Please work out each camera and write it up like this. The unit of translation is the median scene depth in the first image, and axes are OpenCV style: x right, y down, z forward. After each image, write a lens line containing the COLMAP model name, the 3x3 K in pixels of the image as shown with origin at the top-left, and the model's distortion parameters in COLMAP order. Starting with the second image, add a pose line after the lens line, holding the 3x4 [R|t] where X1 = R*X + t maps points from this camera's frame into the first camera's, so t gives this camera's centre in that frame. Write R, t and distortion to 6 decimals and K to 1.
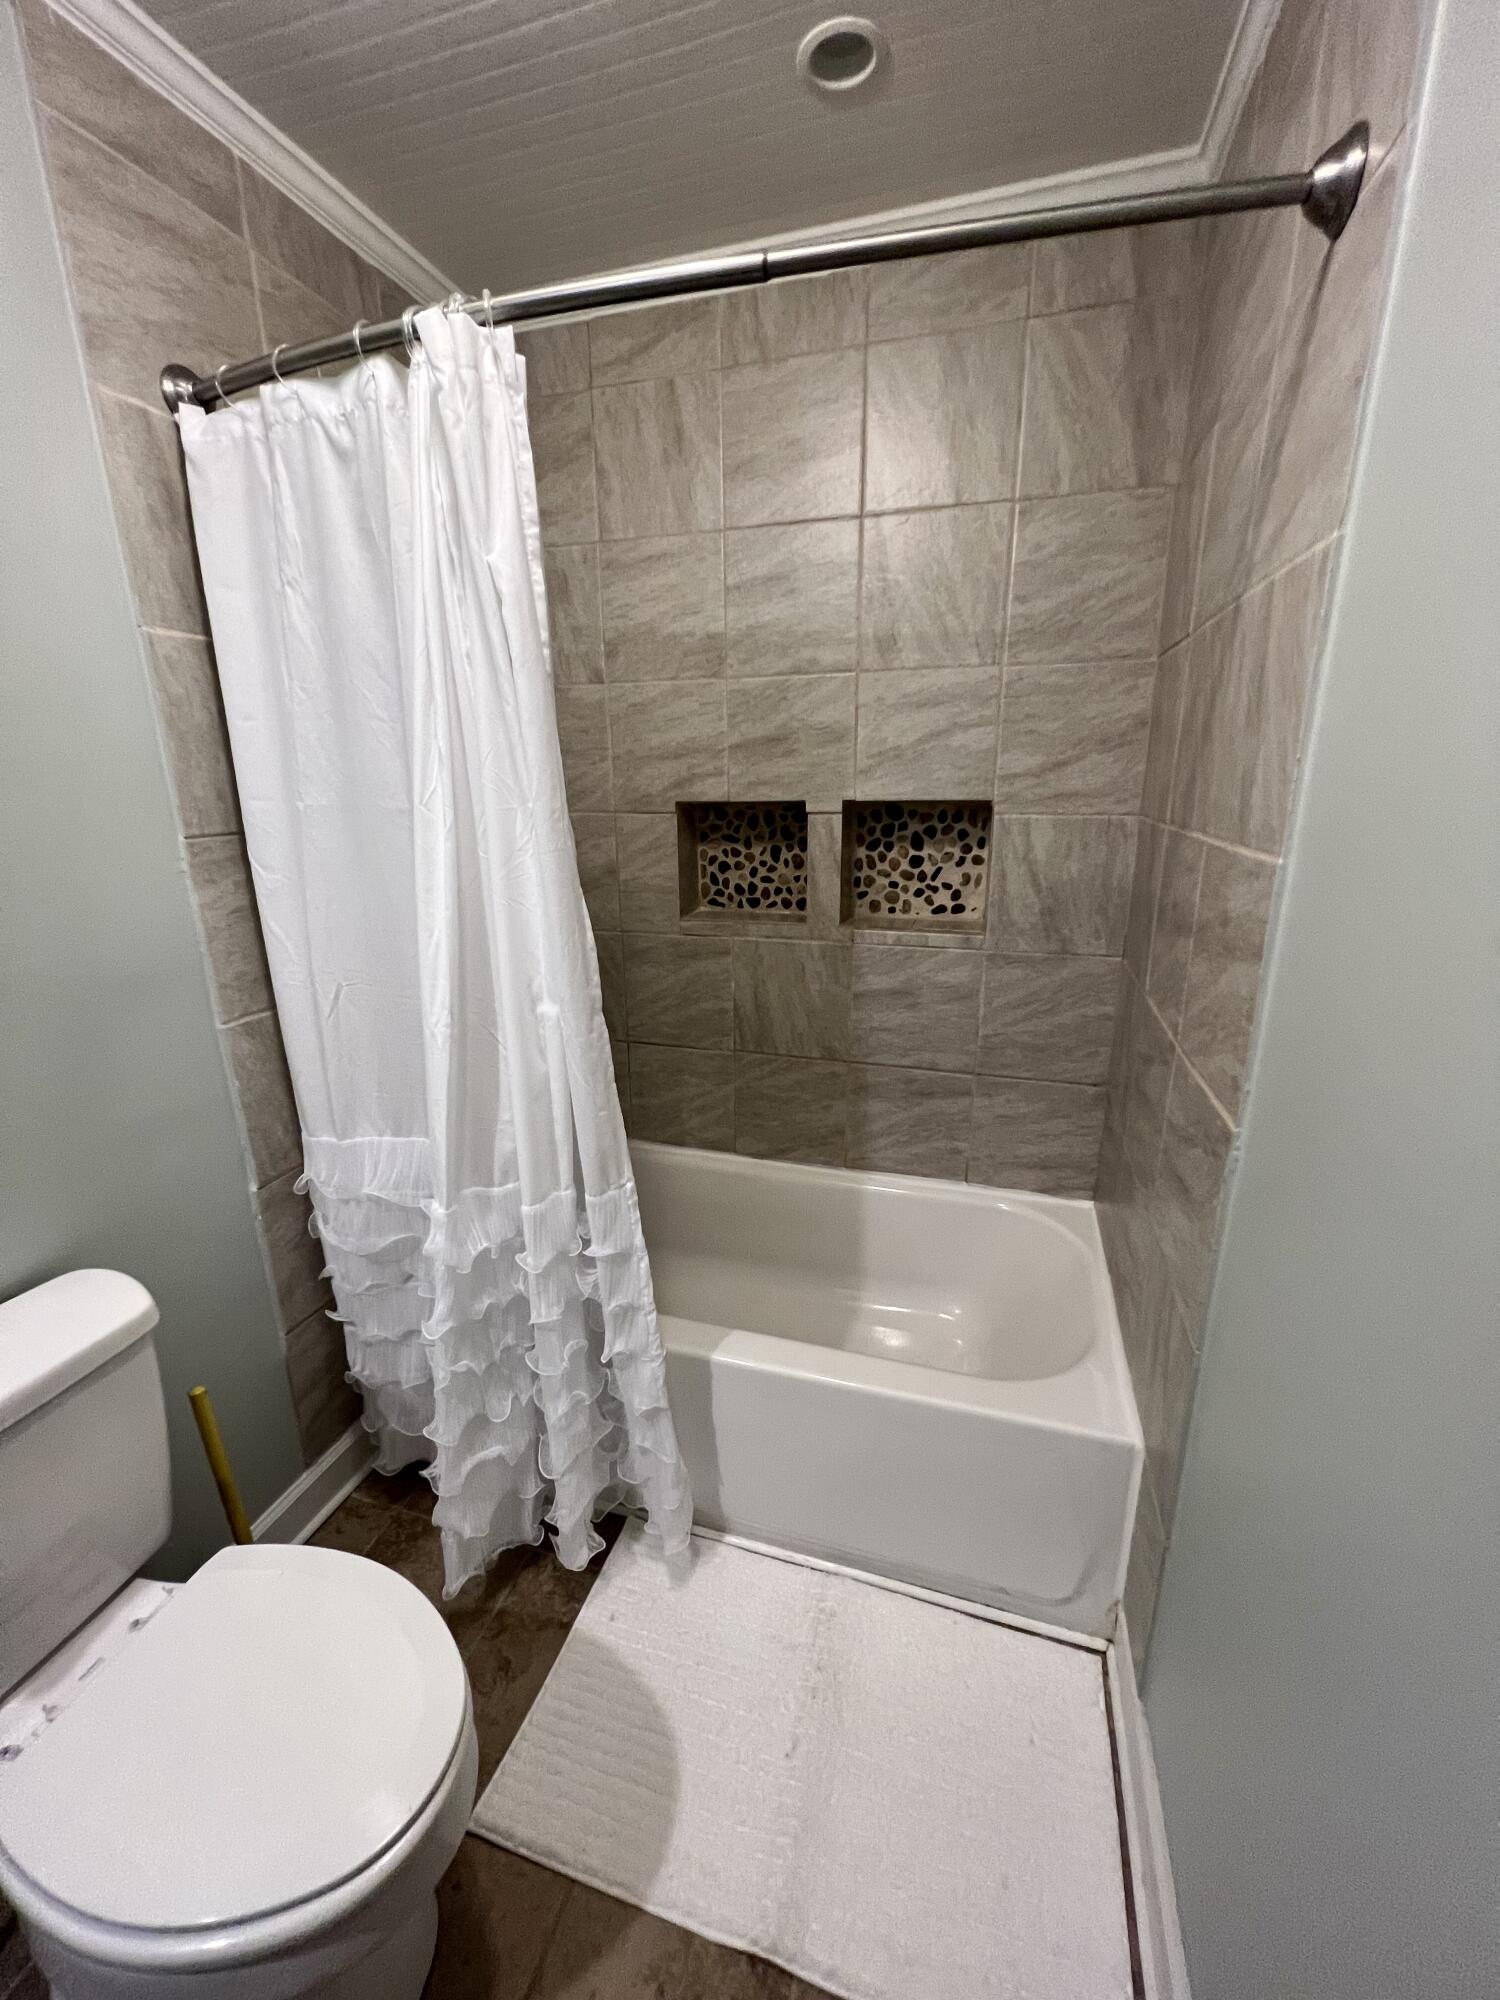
lens RADIAL K [[786.8, 0, 750.0], [0, 786.8, 1000.0], [0, 0, 1]] dist [0.000155, 0.000241]
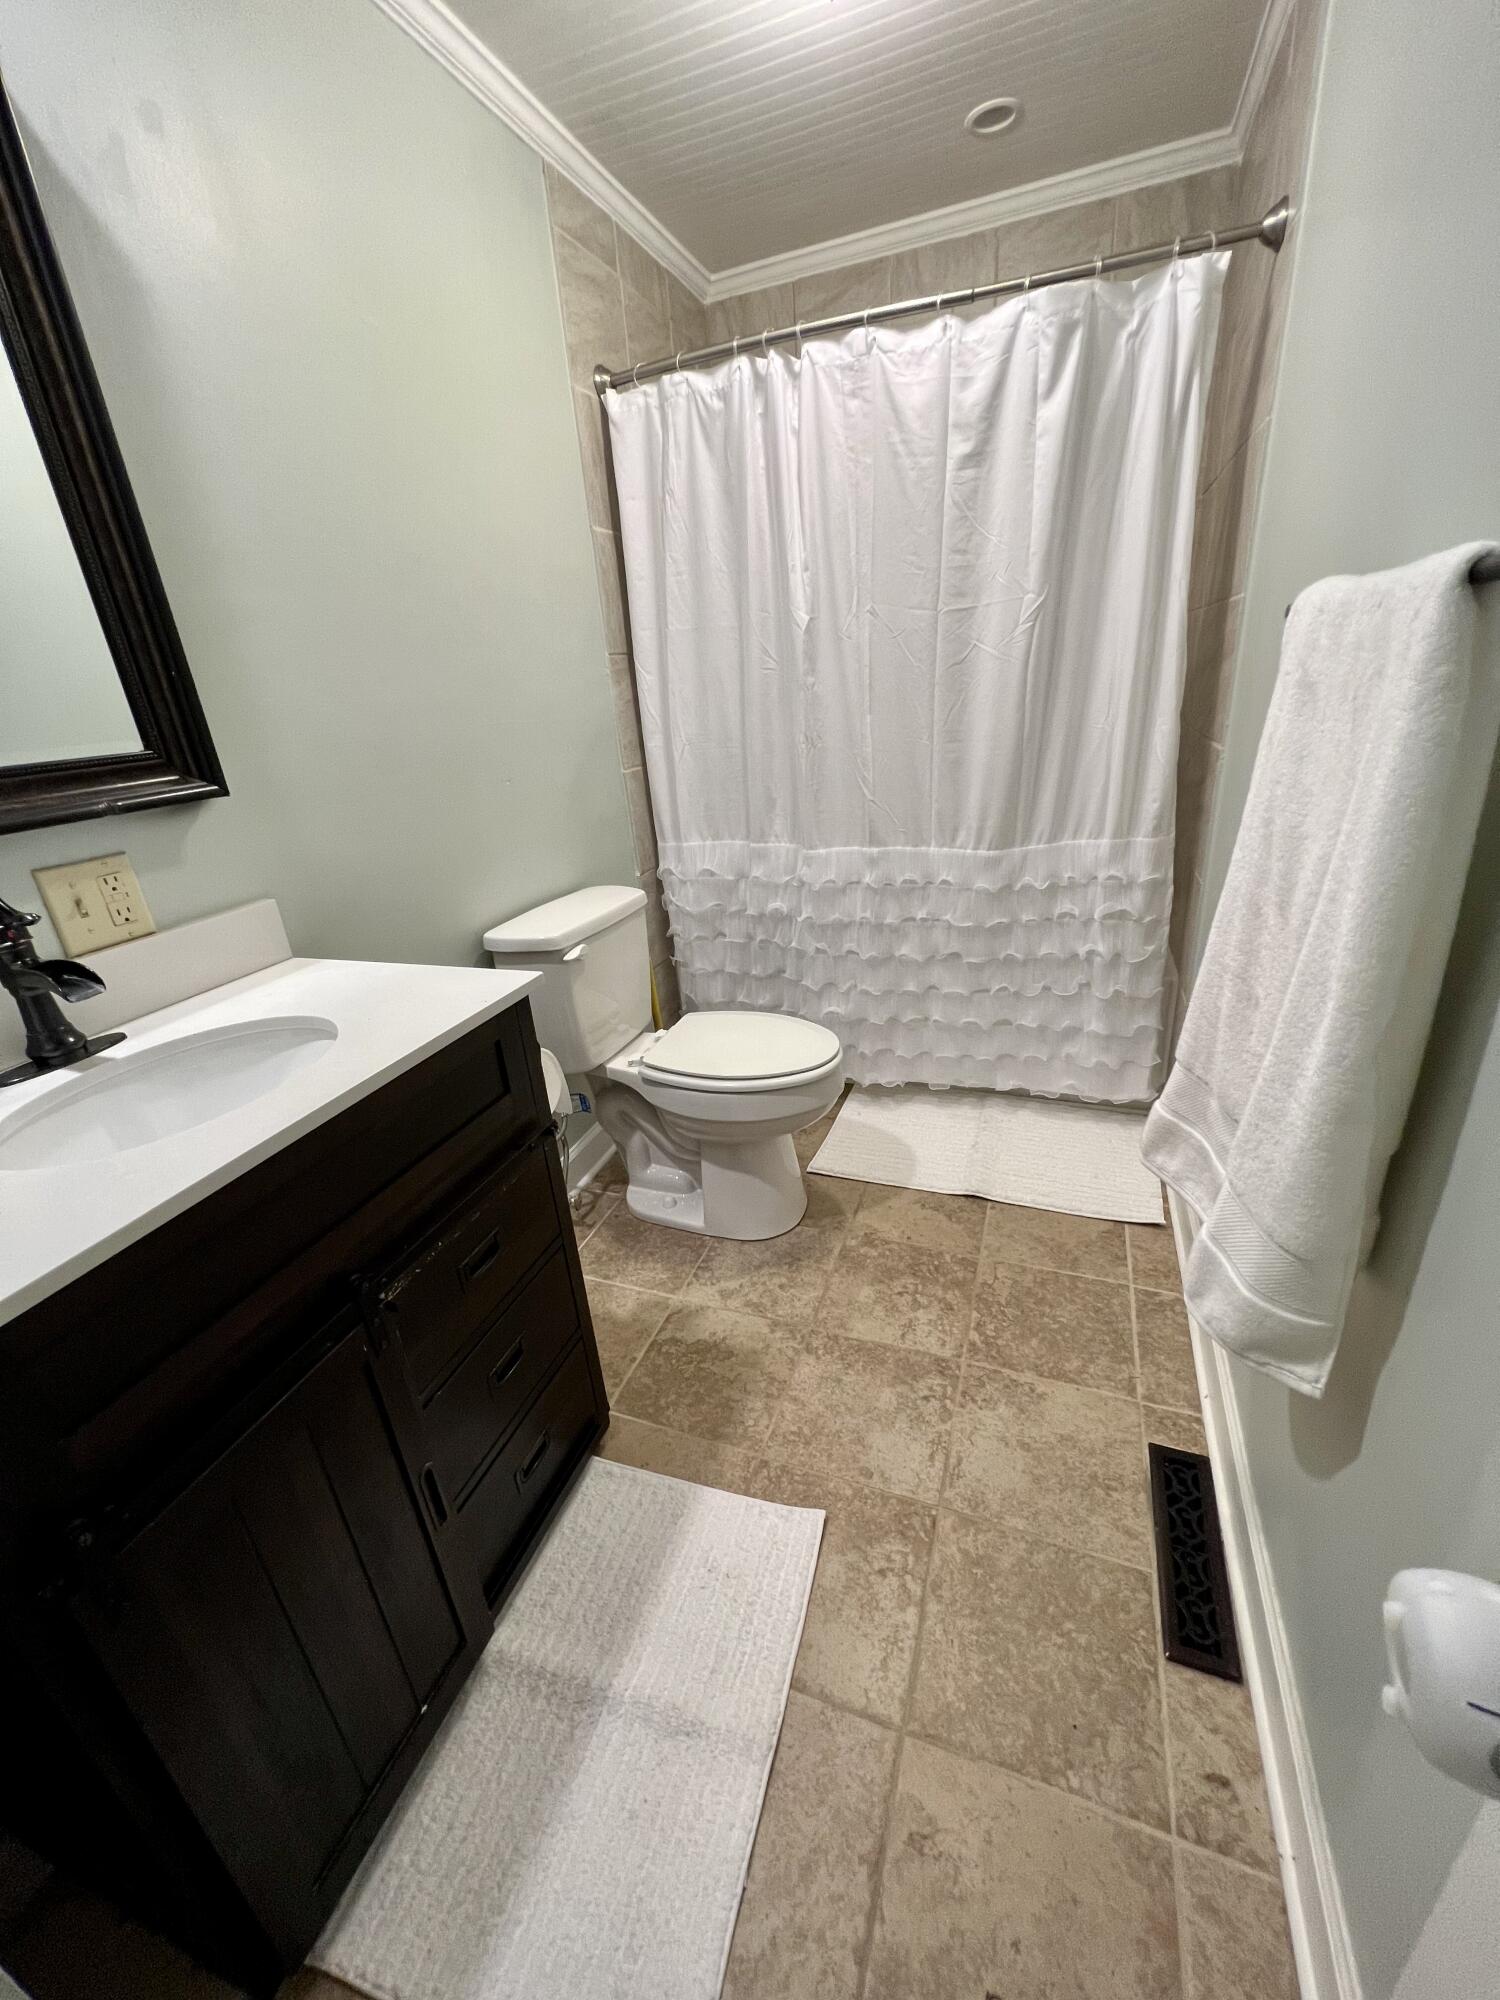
lens RADIAL K [[786.8, 0, 750.0], [0, 786.8, 1000.0], [0, 0, 1]] dist [0.000155, 0.000241]
pose [[0.995682, -0.032363, -0.087010, -0.303487], [0.042086, 0.992777, 0.112347, 0.406880], [0.082745, -0.115524, 0.989852, -0.862480]]
